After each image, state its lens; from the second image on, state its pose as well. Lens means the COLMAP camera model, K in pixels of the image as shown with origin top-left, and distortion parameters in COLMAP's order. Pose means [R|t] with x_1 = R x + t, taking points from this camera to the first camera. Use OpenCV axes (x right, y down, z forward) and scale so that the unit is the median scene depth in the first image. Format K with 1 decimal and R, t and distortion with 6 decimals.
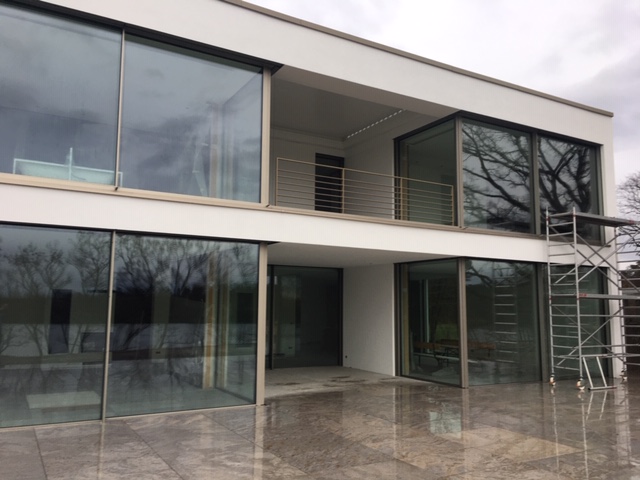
lens RADIAL K [[547.8, 0, 320.0], [0, 547.8, 240.0], [0, 0, 1]] dist [0.045826, -0.063929]
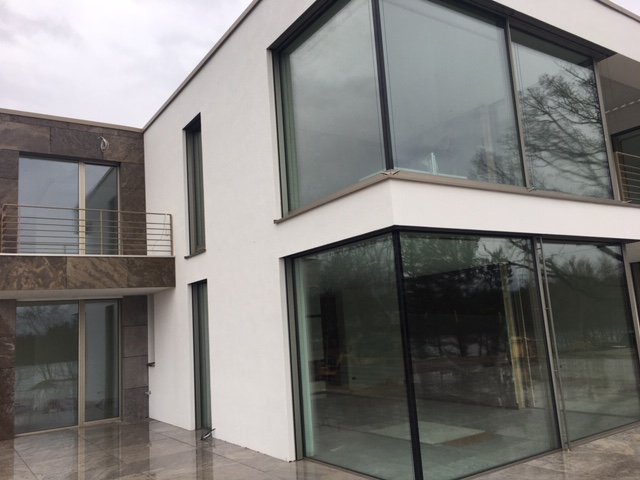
lens RADIAL K [[545.1, 0, 320.0], [0, 545.1, 240.0], [0, 0, 1]] dist [0.119022, -0.171868]
pose [[0.995080, -0.069165, 0.070942, -0.390604], [0.071844, 0.996769, -0.035930, -0.001086], [-0.068228, 0.040850, 0.996833, 0.060553]]
